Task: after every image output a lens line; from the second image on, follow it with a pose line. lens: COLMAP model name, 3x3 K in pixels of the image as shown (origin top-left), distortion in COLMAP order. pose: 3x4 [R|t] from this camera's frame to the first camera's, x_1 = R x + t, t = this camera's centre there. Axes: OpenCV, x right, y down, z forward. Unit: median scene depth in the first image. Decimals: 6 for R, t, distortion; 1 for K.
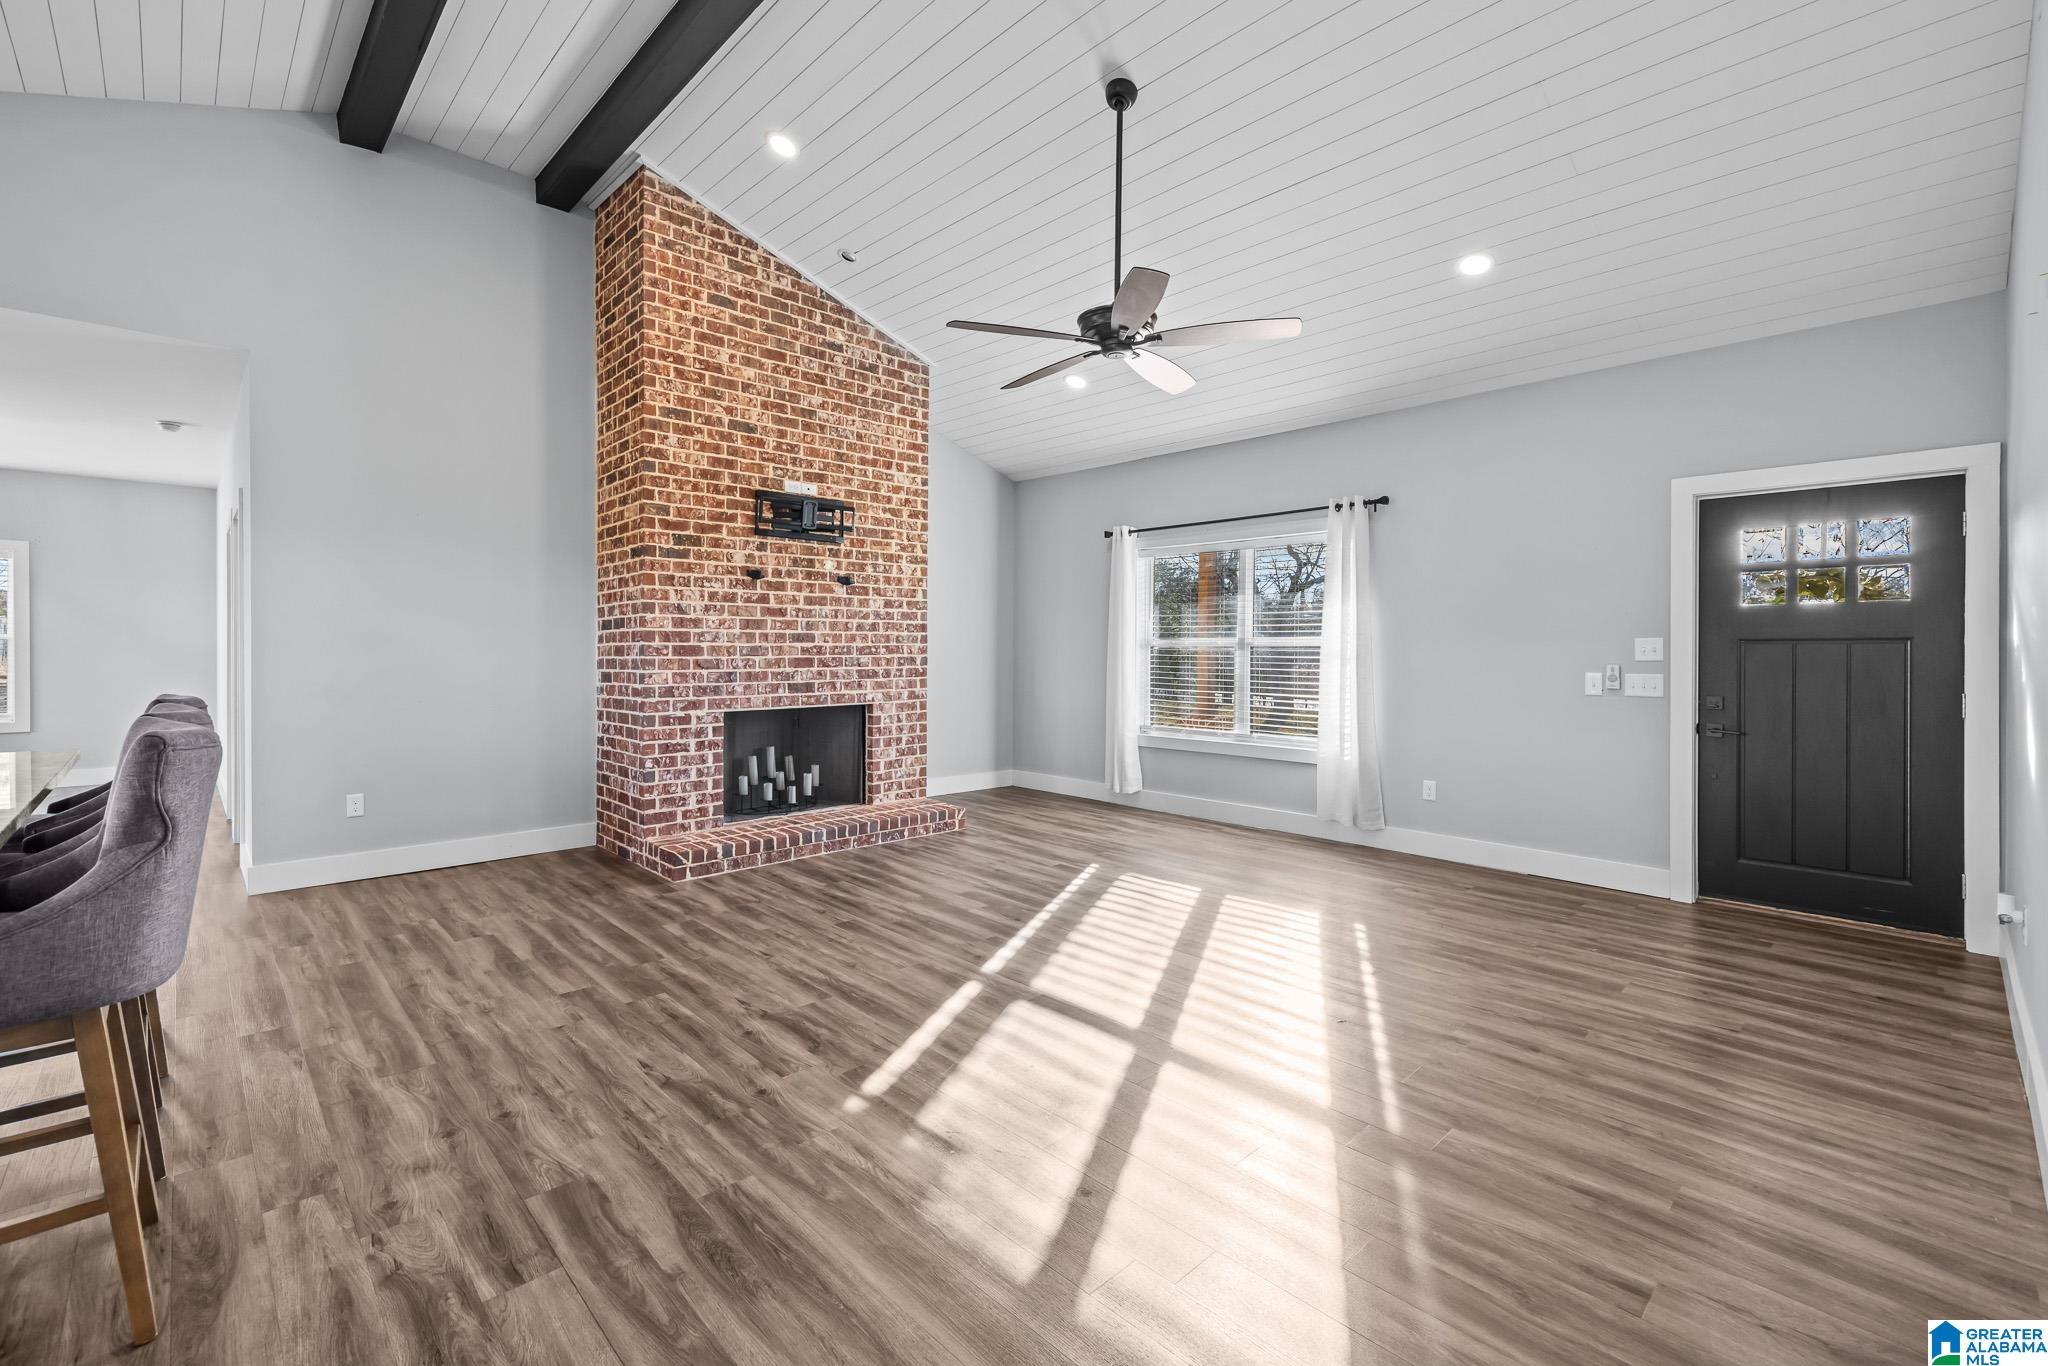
lens RADIAL K [[878.9, 0, 1044.1], [0, 878.9, 655.1], [0, 0, 1]] dist [0.004581, -0.000398]
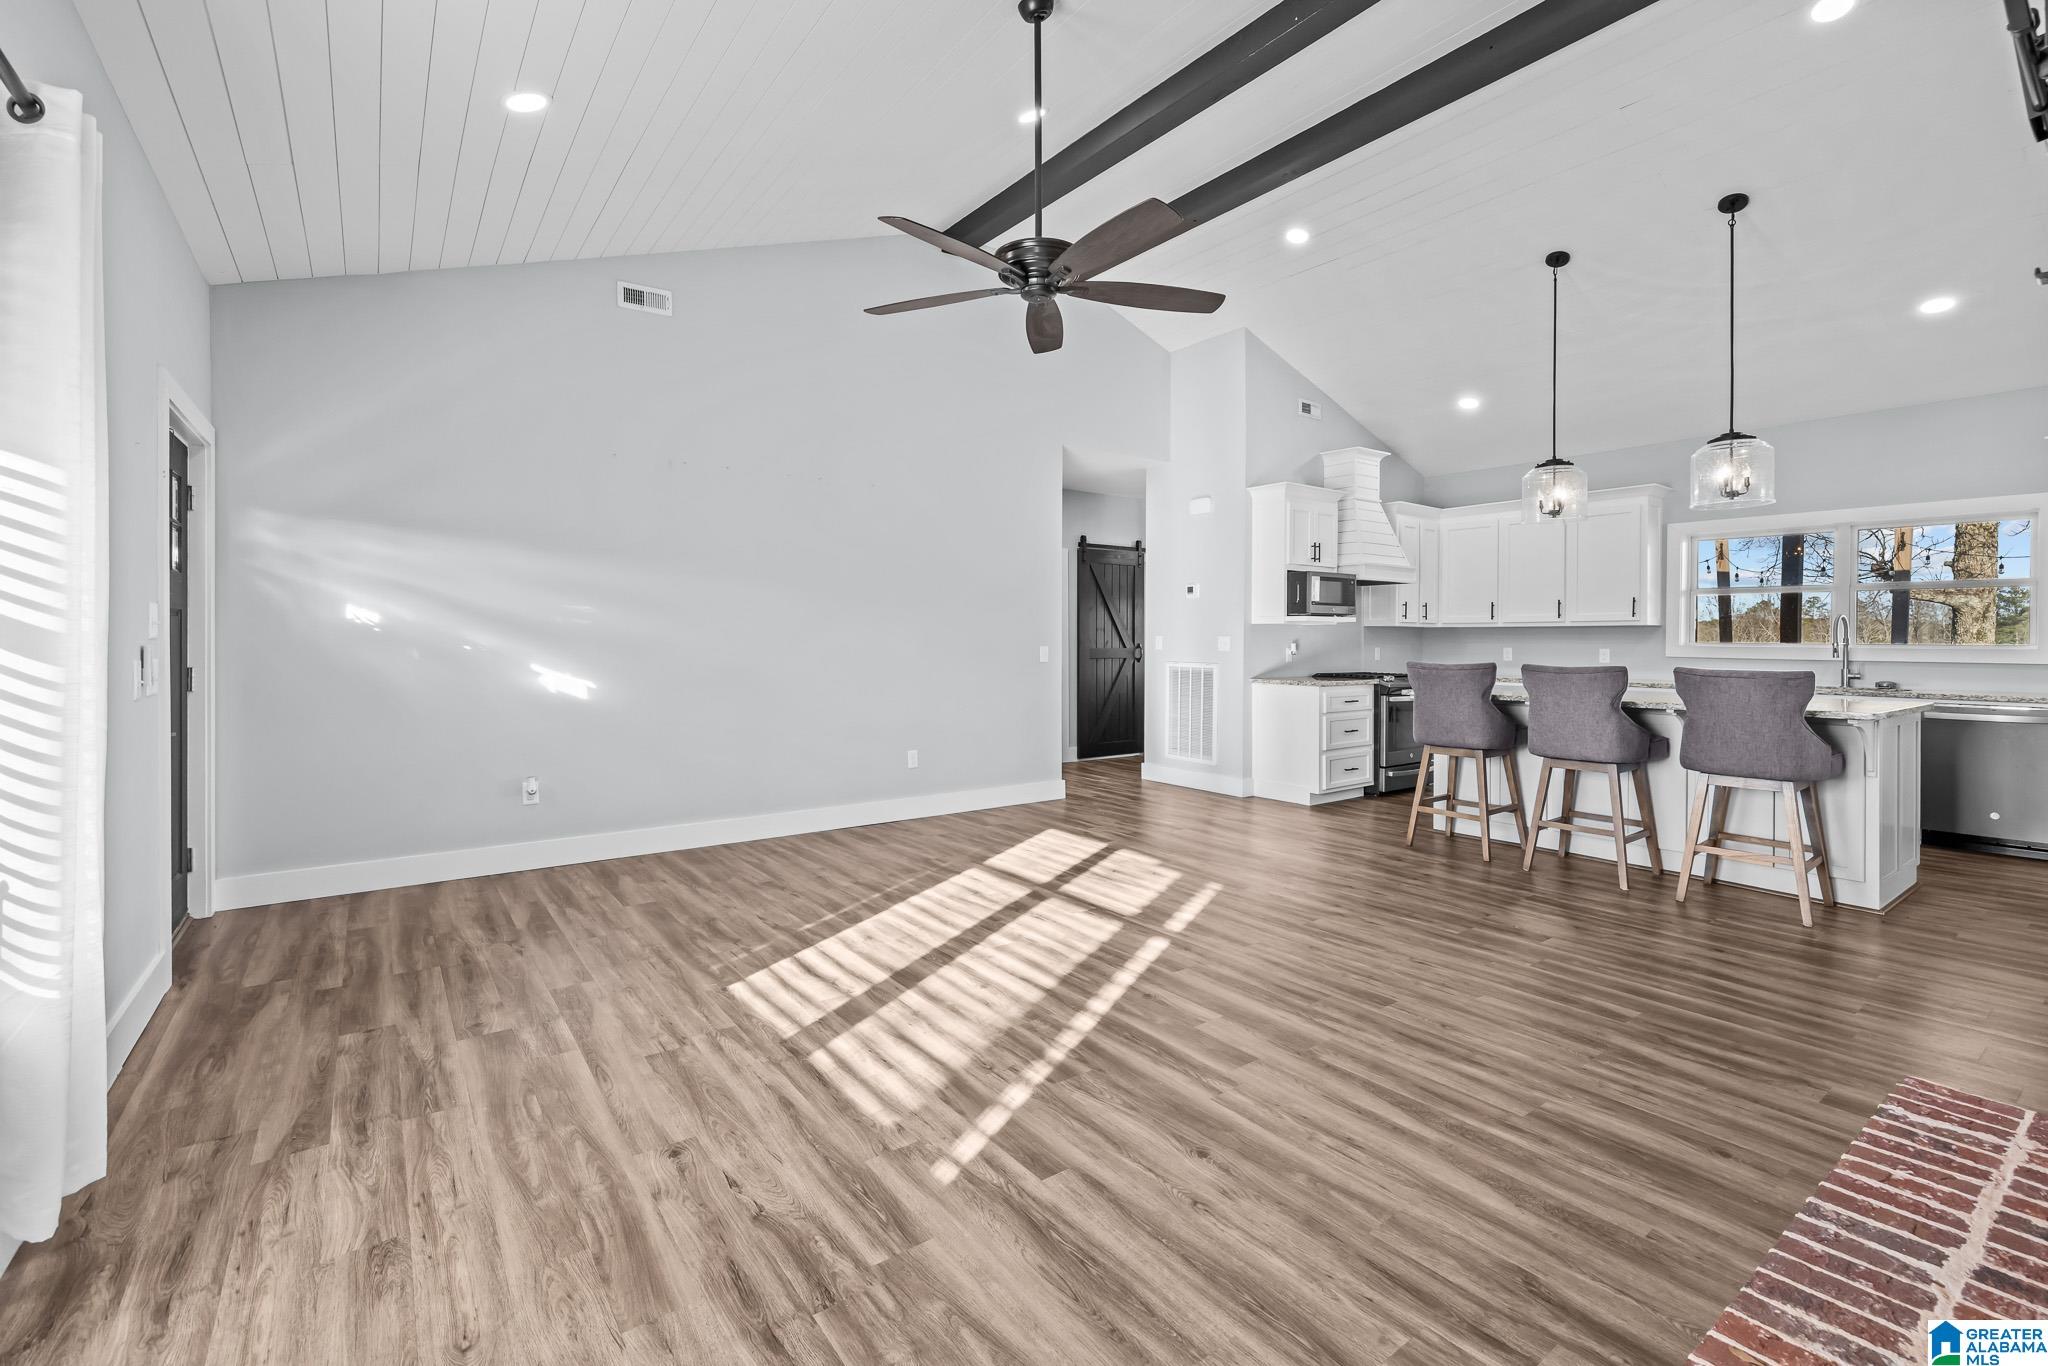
lens RADIAL K [[878.9, 0, 1038.0], [0, 878.9, 631.8], [0, 0, 1]] dist [0.004581, -0.000398]
pose [[-0.990196, -0.005468, 0.139578, -0.031185], [-0.005847, 0.999980, -0.002308, -0.000203], [-0.139563, -0.003101, -0.990208, 1.324931]]
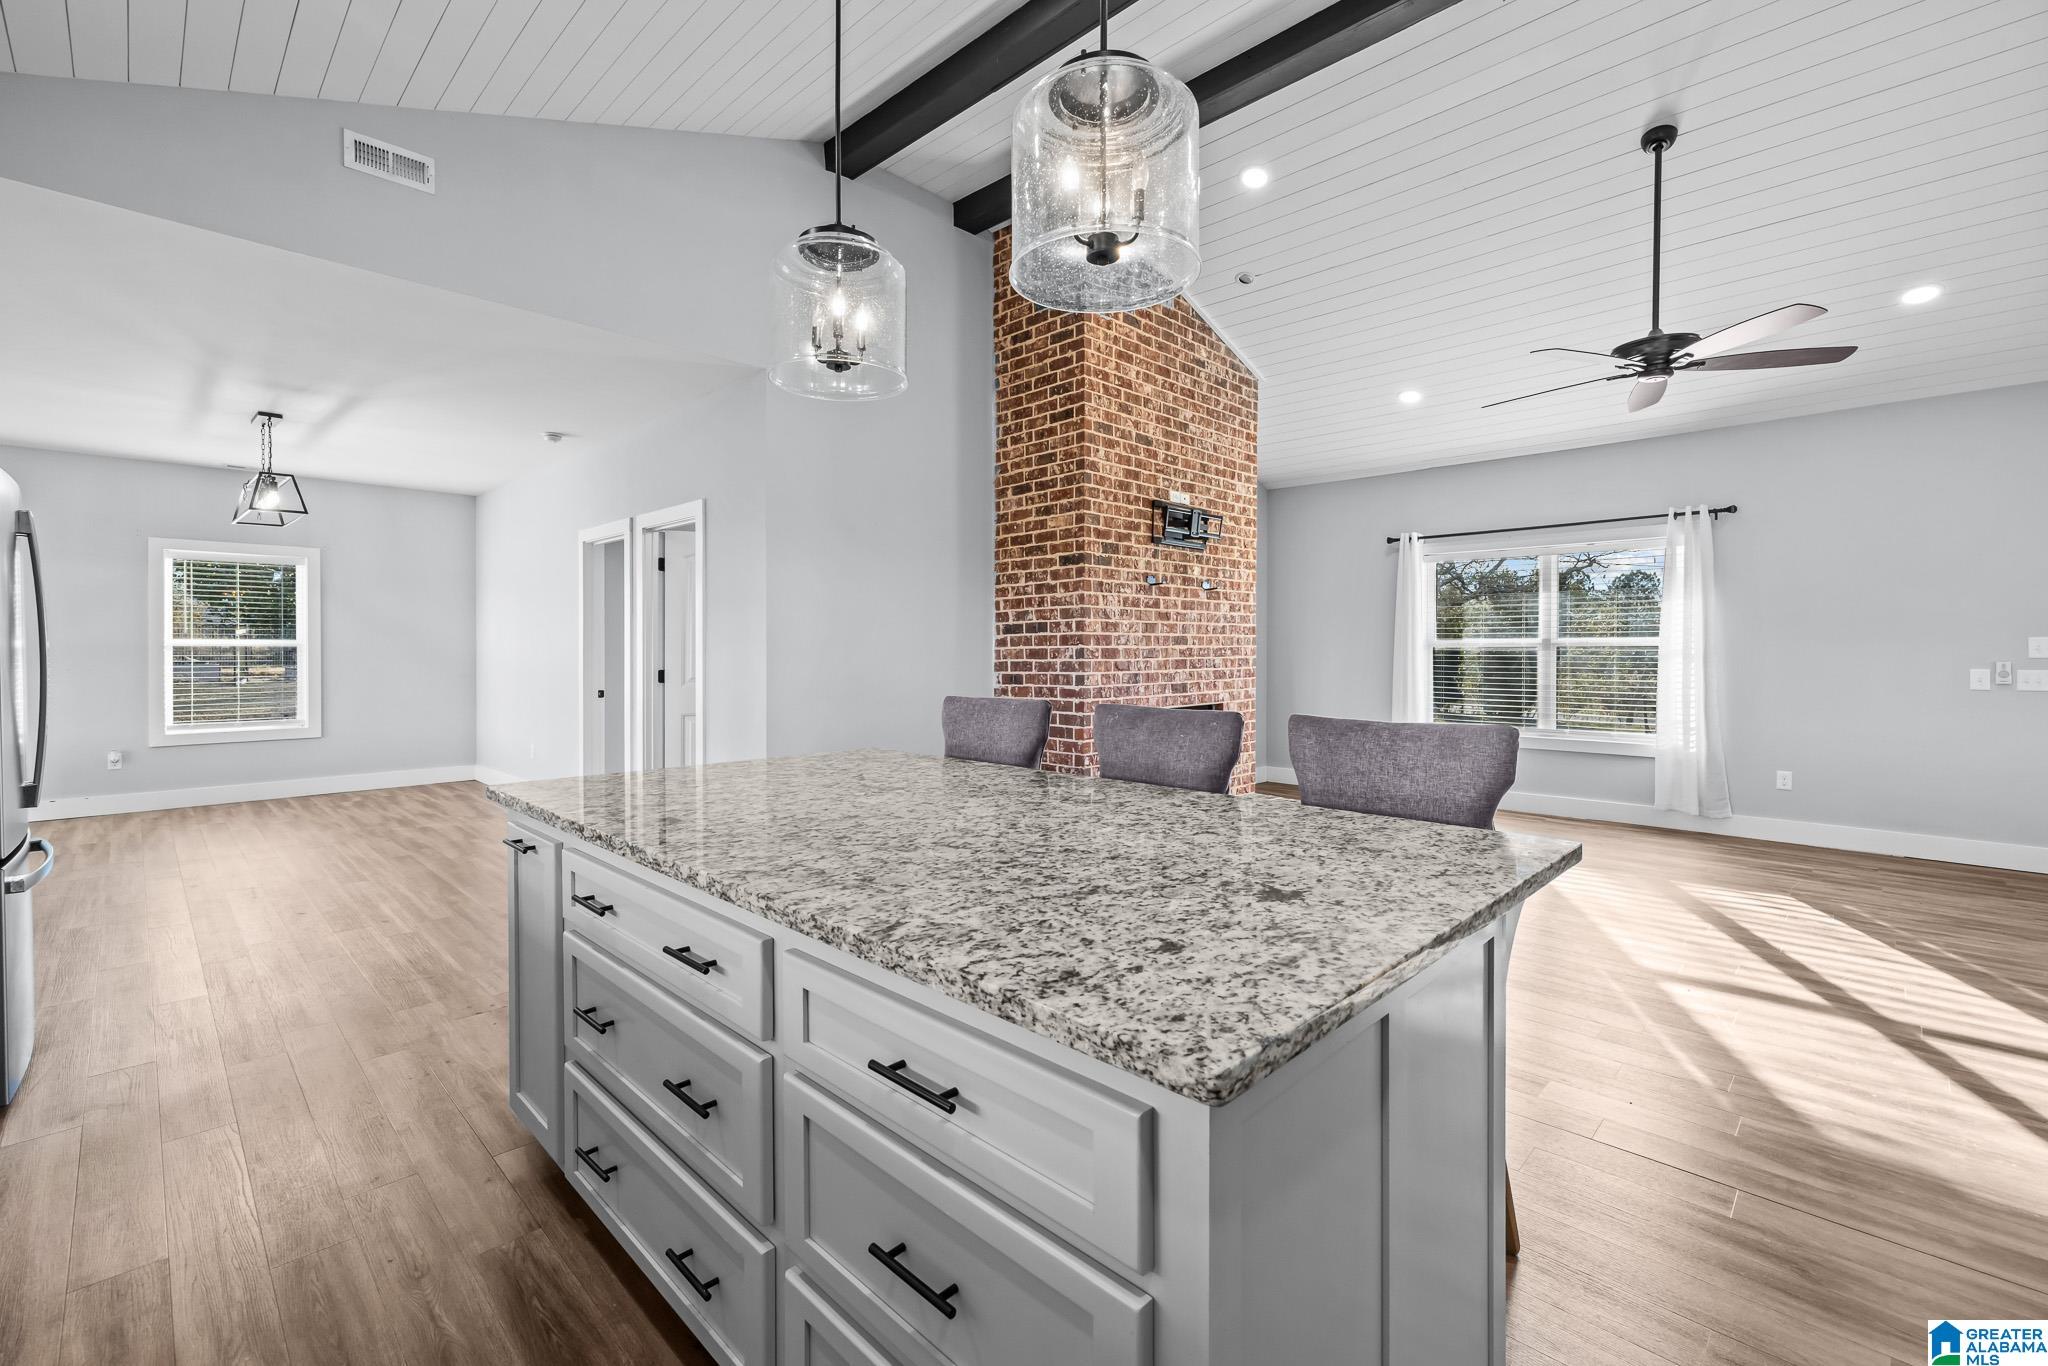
lens RADIAL K [[878.9, 0, 1038.3], [0, 878.9, 654.6], [0, 0, 1]] dist [0.004581, -0.000398]
pose [[0.999467, -0.005622, 0.032148, -0.507303], [0.005728, 0.999978, -0.003193, -0.000676], [-0.032130, 0.003375, 0.999478, -0.044363]]
